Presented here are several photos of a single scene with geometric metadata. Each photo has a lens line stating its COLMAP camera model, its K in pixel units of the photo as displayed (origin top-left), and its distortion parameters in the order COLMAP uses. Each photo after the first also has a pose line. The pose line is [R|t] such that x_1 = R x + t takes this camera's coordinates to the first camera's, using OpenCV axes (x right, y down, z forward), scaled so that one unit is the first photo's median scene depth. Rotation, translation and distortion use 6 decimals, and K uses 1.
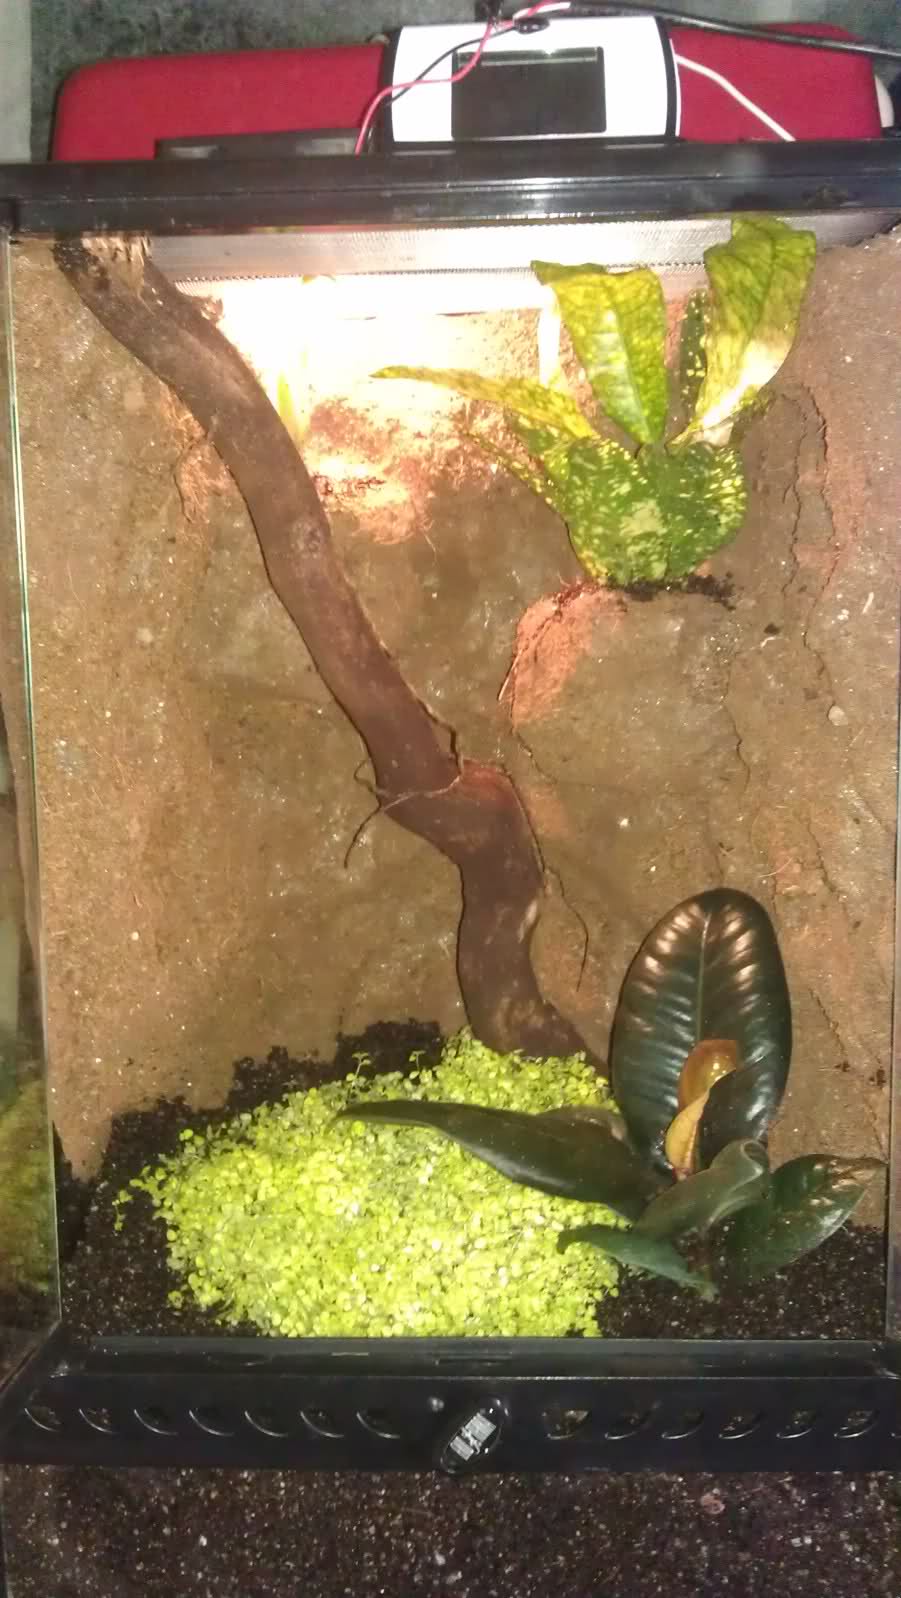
lens RADIAL K [[1560.9, 0, 448.5], [0, 1560.9, 704.5], [0, 0, 1]] dist [0.110676, -0.354445]
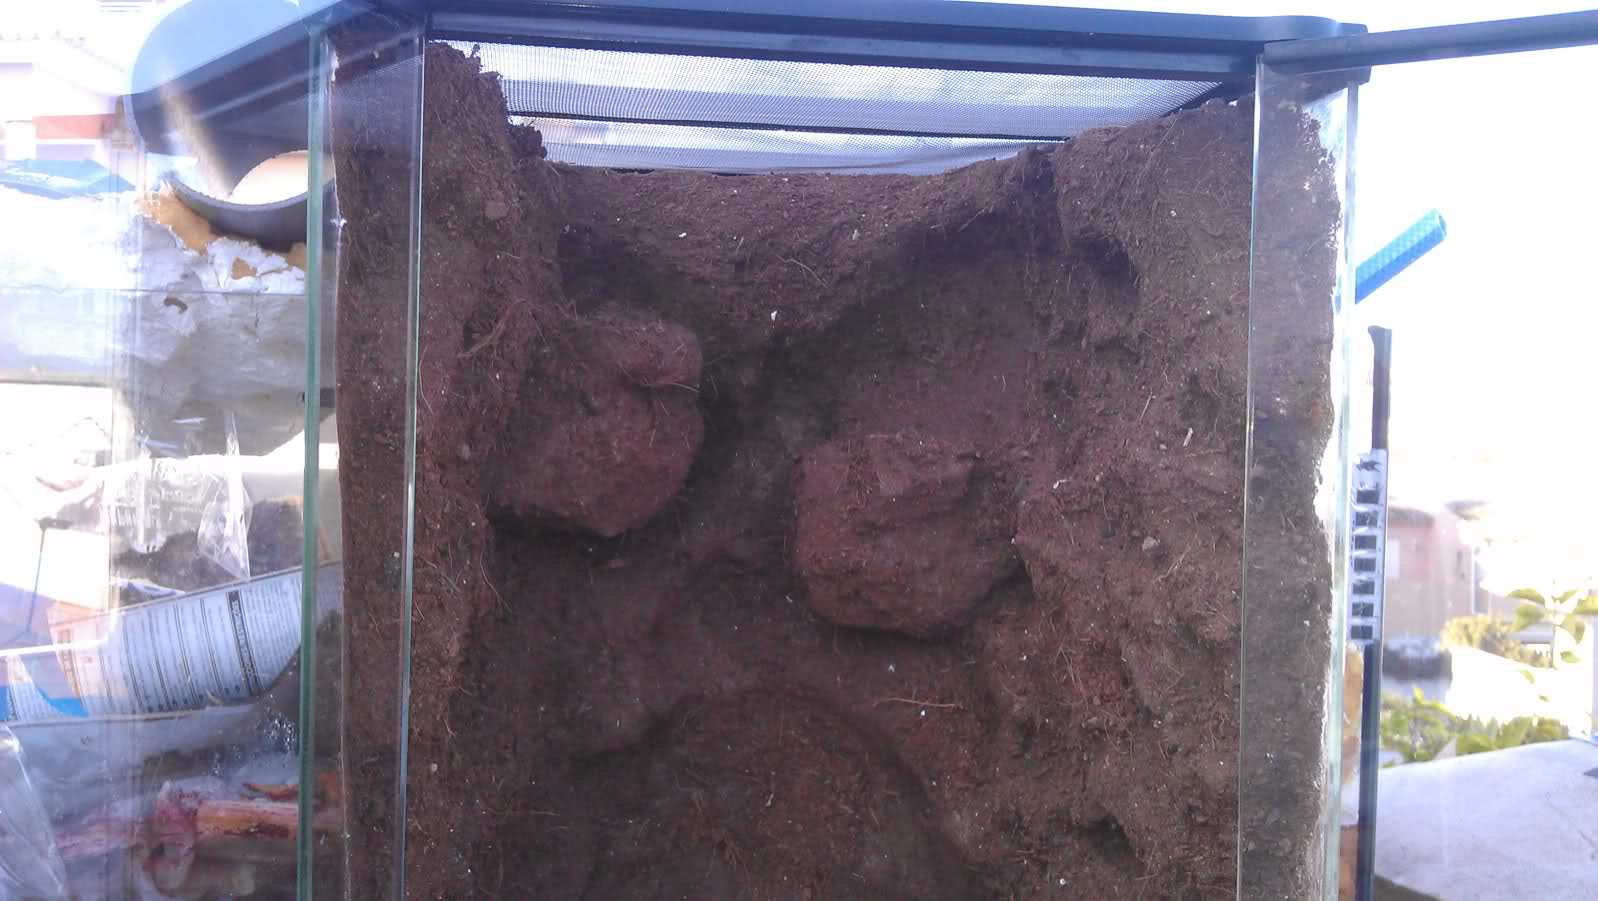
lens RADIAL K [[1560.9, 0, 771.8], [0, 1560.9, 421.6], [0, 0, 1]] dist [0.110676, -0.354445]
pose [[0.985679, 0.040054, 0.163804, -0.150583], [-0.019185, 0.991710, -0.127056, 0.052777], [-0.167535, 0.122094, 0.978277, 0.004026]]
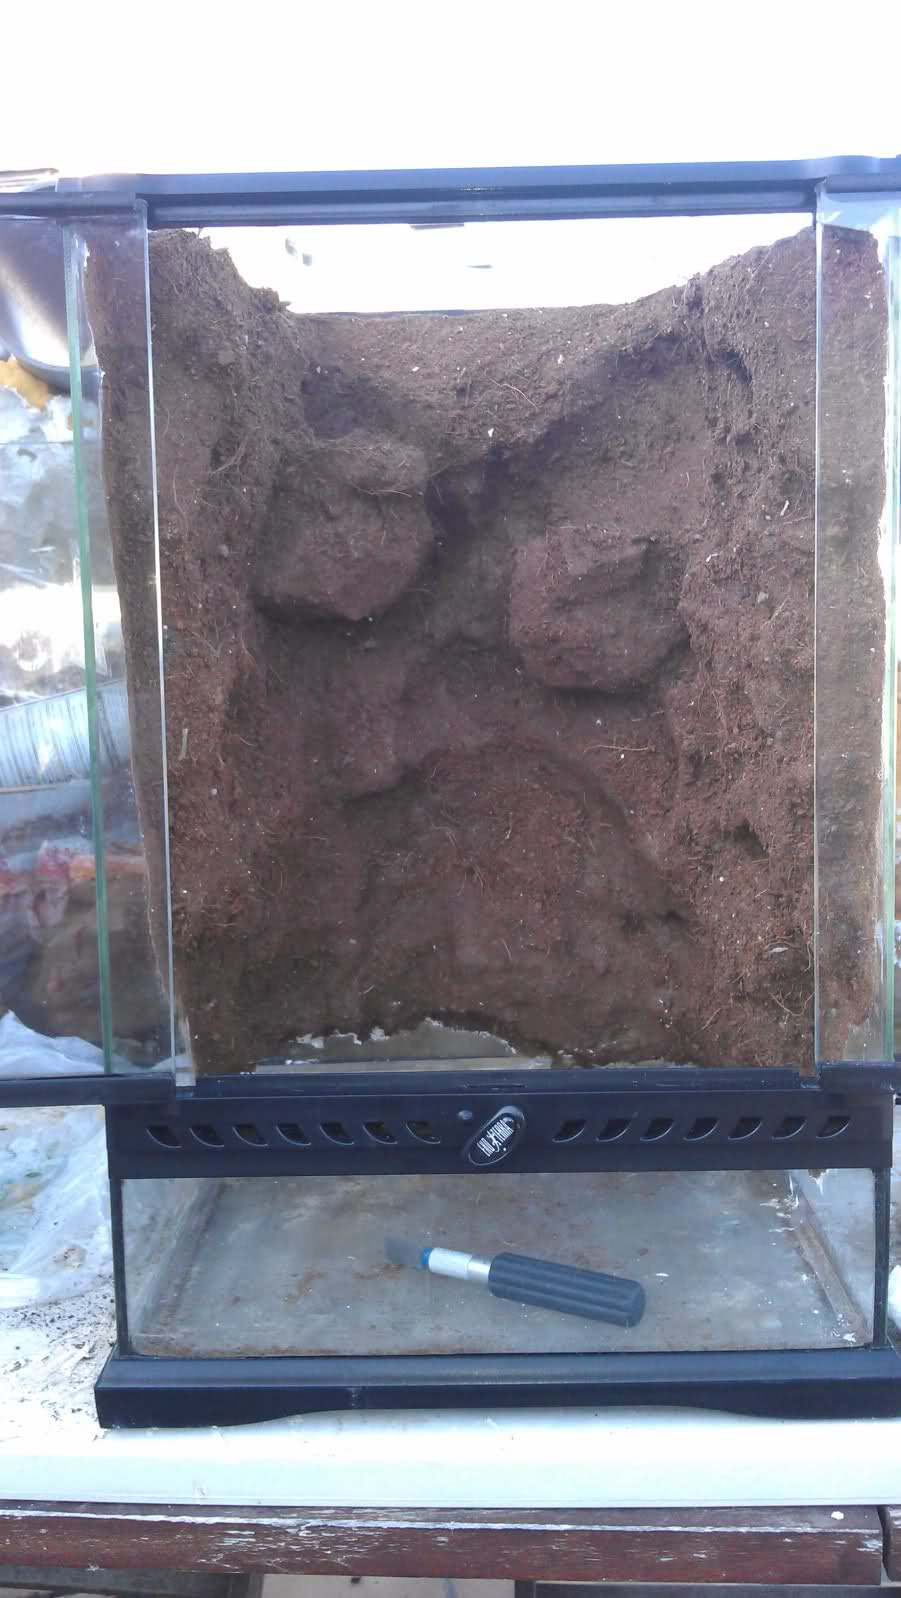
lens RADIAL K [[1560.9, 0, 448.5], [0, 1560.9, 704.5], [0, 0, 1]] dist [0.110676, -0.354445]
pose [[0.999626, -0.008331, 0.026036, -0.041089], [0.009301, 0.999259, -0.037356, 0.117719], [-0.025705, 0.037584, 0.998963, -0.240634]]
